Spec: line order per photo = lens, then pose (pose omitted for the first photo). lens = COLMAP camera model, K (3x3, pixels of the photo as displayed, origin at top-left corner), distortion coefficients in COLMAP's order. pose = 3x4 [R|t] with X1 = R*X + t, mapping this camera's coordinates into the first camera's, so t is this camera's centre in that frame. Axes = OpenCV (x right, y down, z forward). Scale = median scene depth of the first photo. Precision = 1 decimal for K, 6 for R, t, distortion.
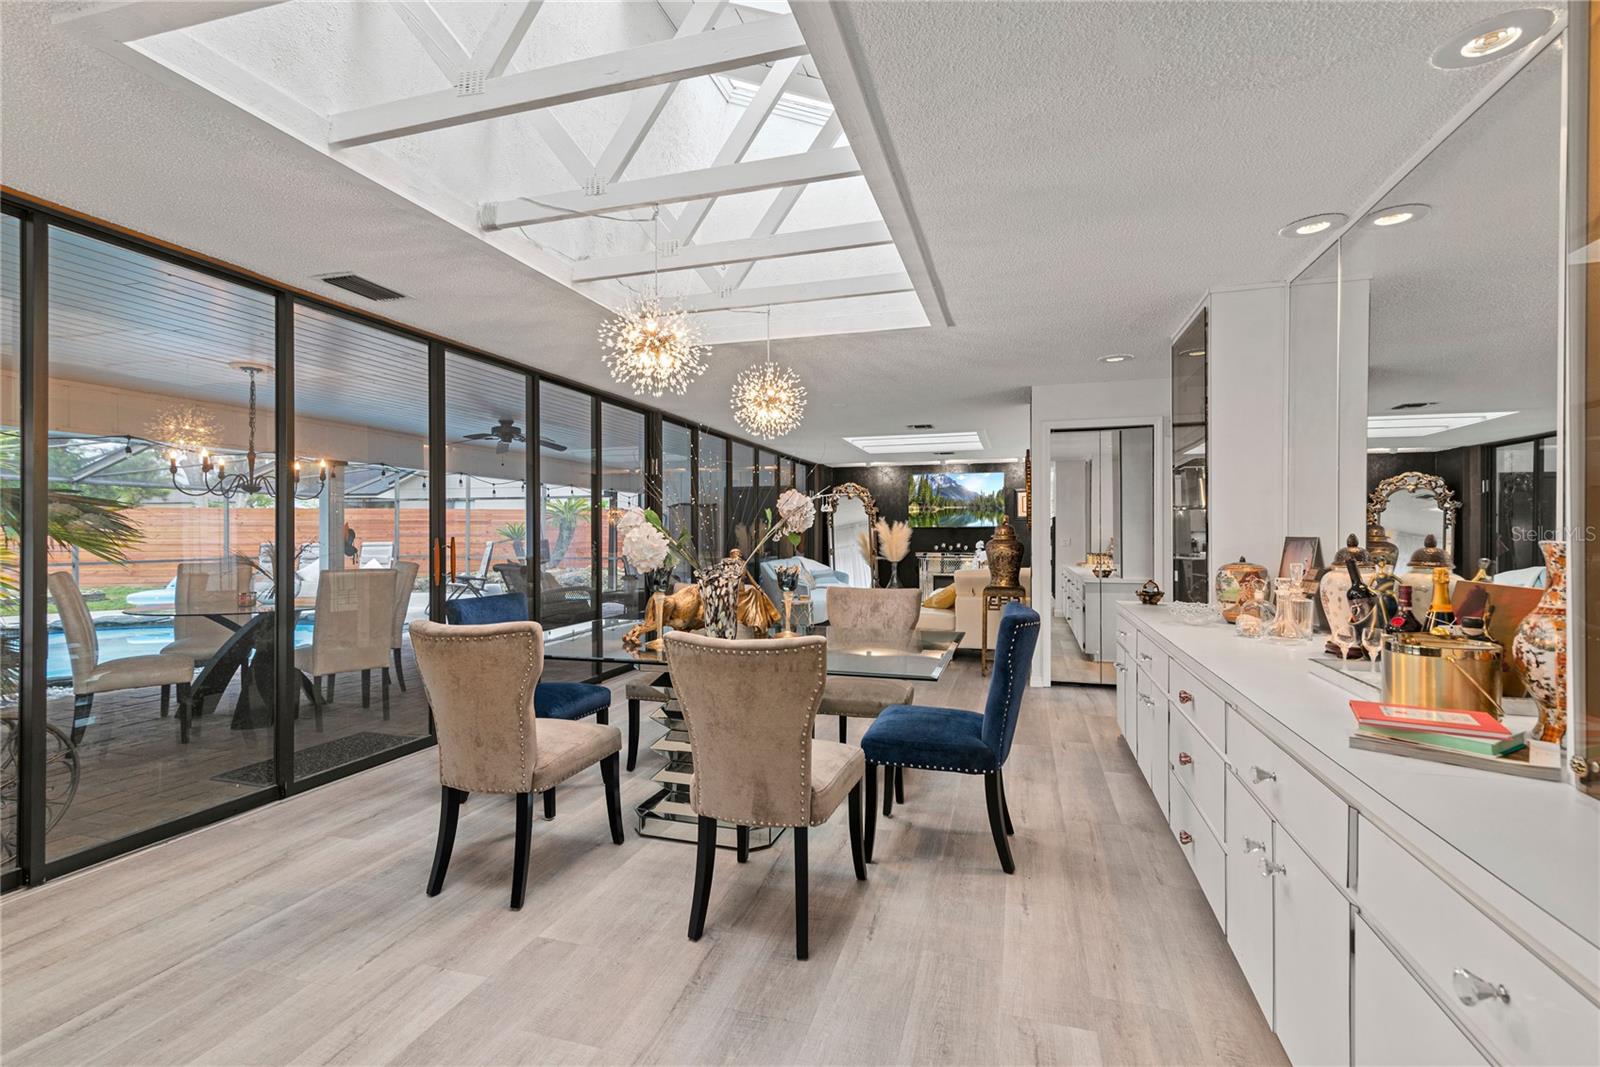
lens RADIAL K [[721.5, 0, 808.0], [0, 721.5, 535.4], [0, 0, 1]] dist [0.008700, 0.000126]
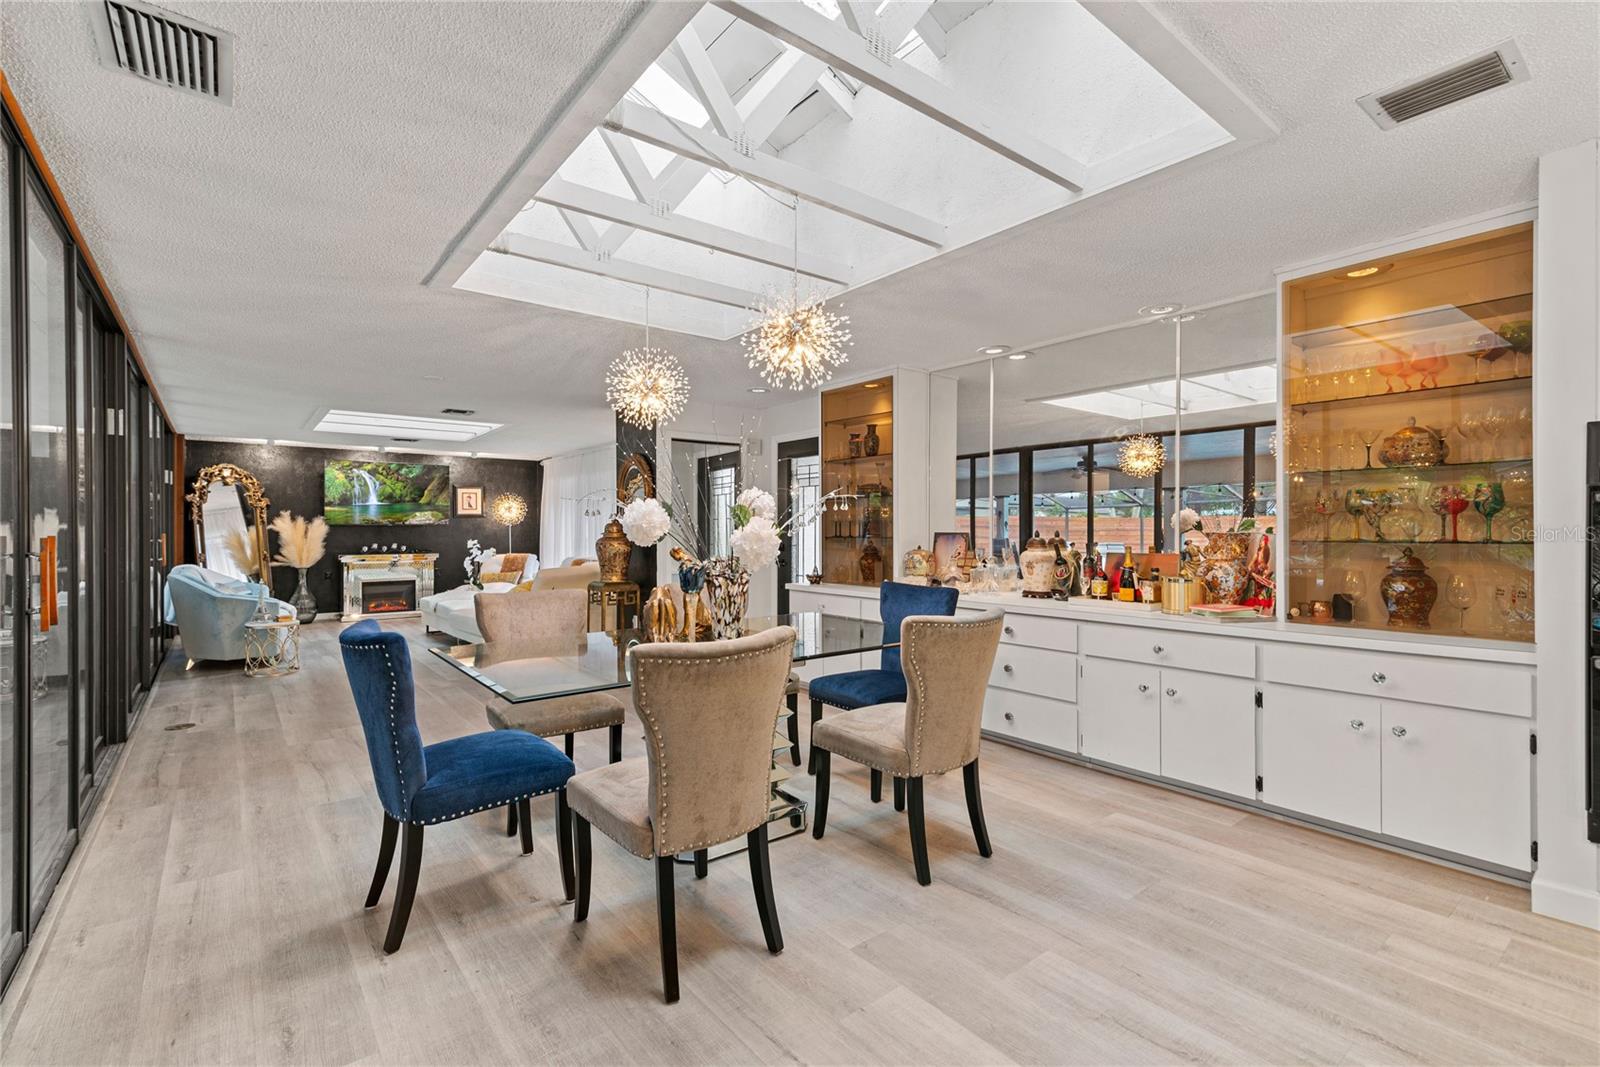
lens RADIAL K [[721.5, 0, 802.0], [0, 721.5, 537.5], [0, 0, 1]] dist [0.008700, 0.000126]
pose [[0.571661, -0.007687, 0.820454, -0.599096], [0.004832, 0.999970, 0.006002, 0.002279], [-0.820476, 0.000533, 0.571681, 0.254589]]
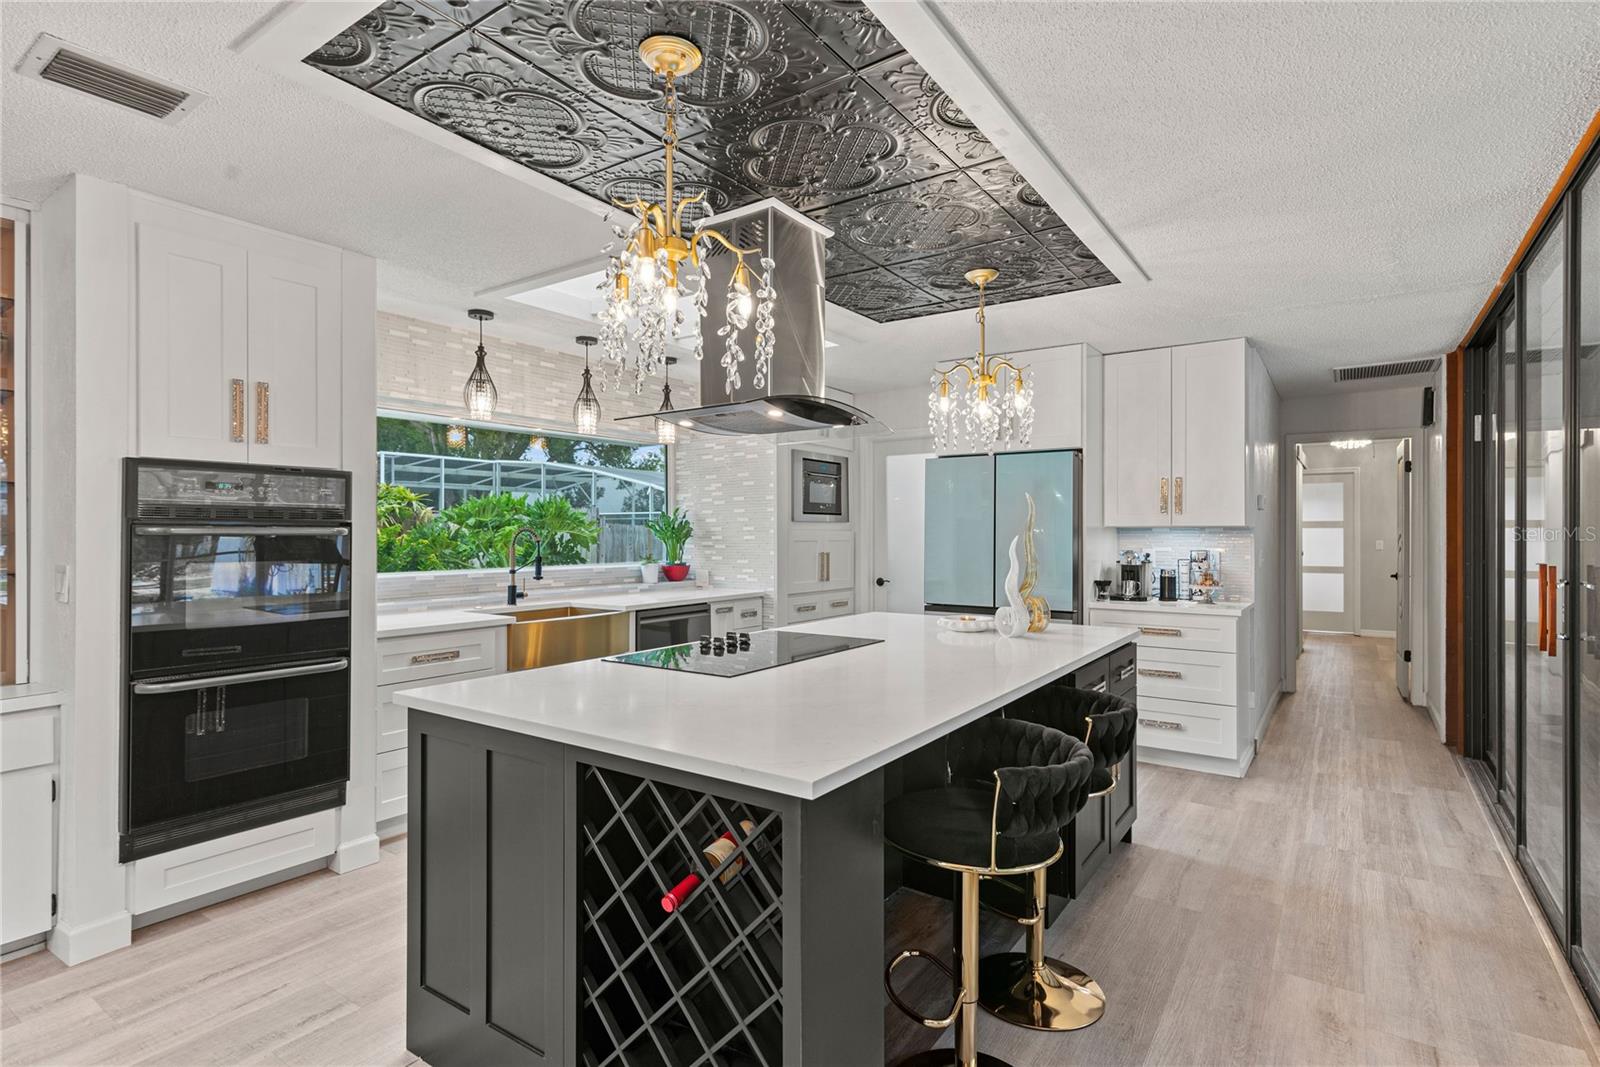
lens RADIAL K [[792.9, 0, 795.7], [0, 792.9, 528.4], [0, 0, 1]] dist [-0.000019, -0.002463]
pose [[-0.950046, -0.000828, 0.312109, -0.505450], [-0.001595, 0.999996, -0.002202, -0.019463], [-0.312106, -0.002590, -0.950044, 0.481143]]
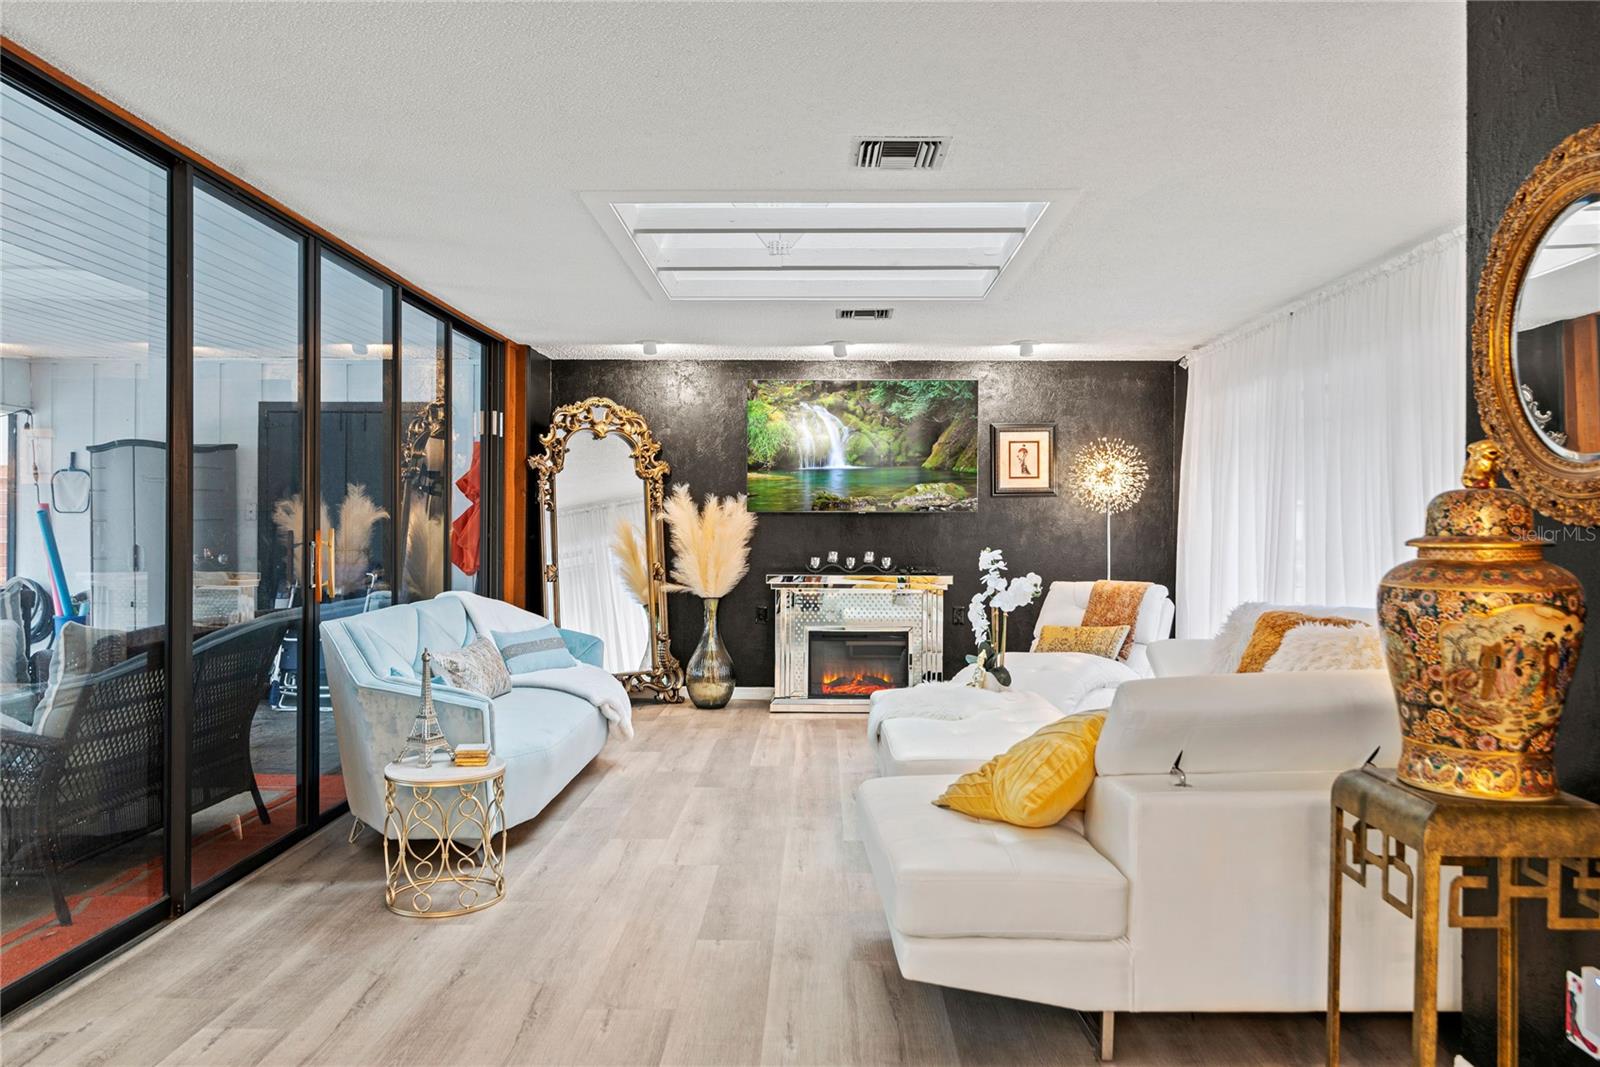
lens RADIAL K [[1127.8, 0, 806.3], [0, 1127.8, 530.2], [0, 0, 1]] dist [0.007831, -0.005258]
pose [[0.962331, 0.004795, 0.271839, 0.000895], [-0.004991, 0.999988, 0.000029, -0.003091], [-0.271835, -0.001385, 0.962343, 1.041324]]
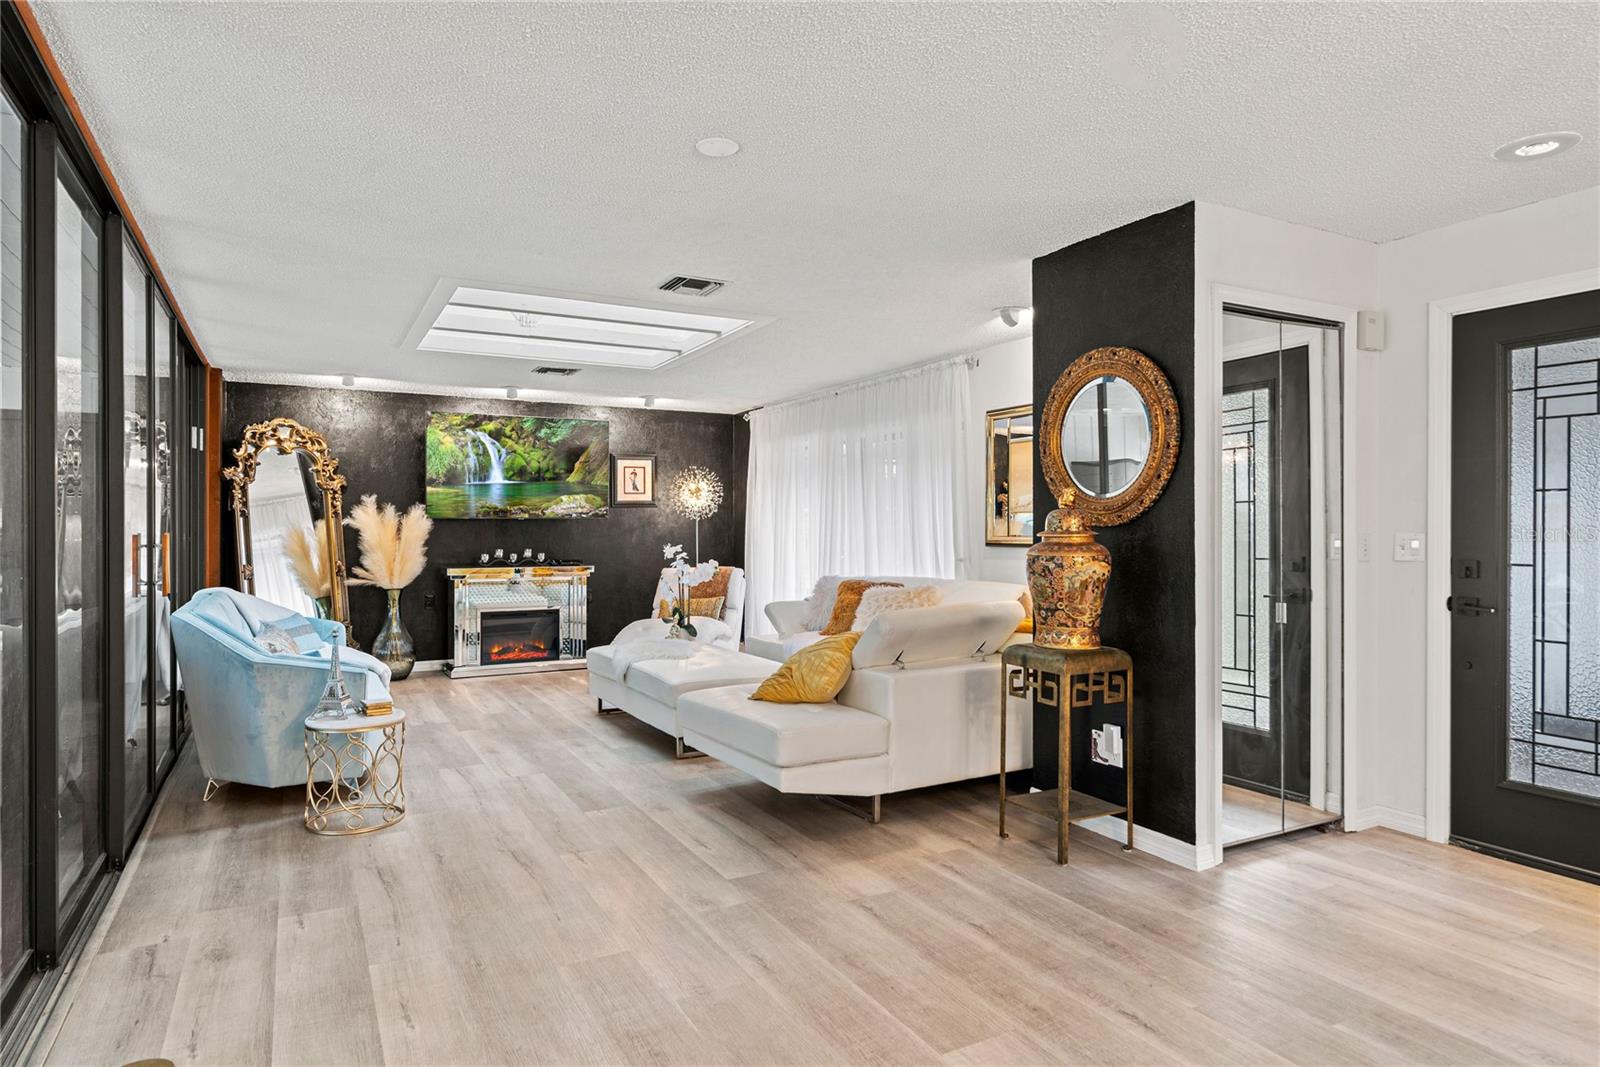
lens RADIAL K [[923.6, 0, 795.0], [0, 923.6, 536.0], [0, 0, 1]] dist [0.005247, 0.003547]
pose [[0.706237, -0.003512, 0.707967, -0.354427], [0.001977, 0.999994, 0.002988, -0.000855], [-0.707973, -0.000711, 0.706239, 1.004059]]
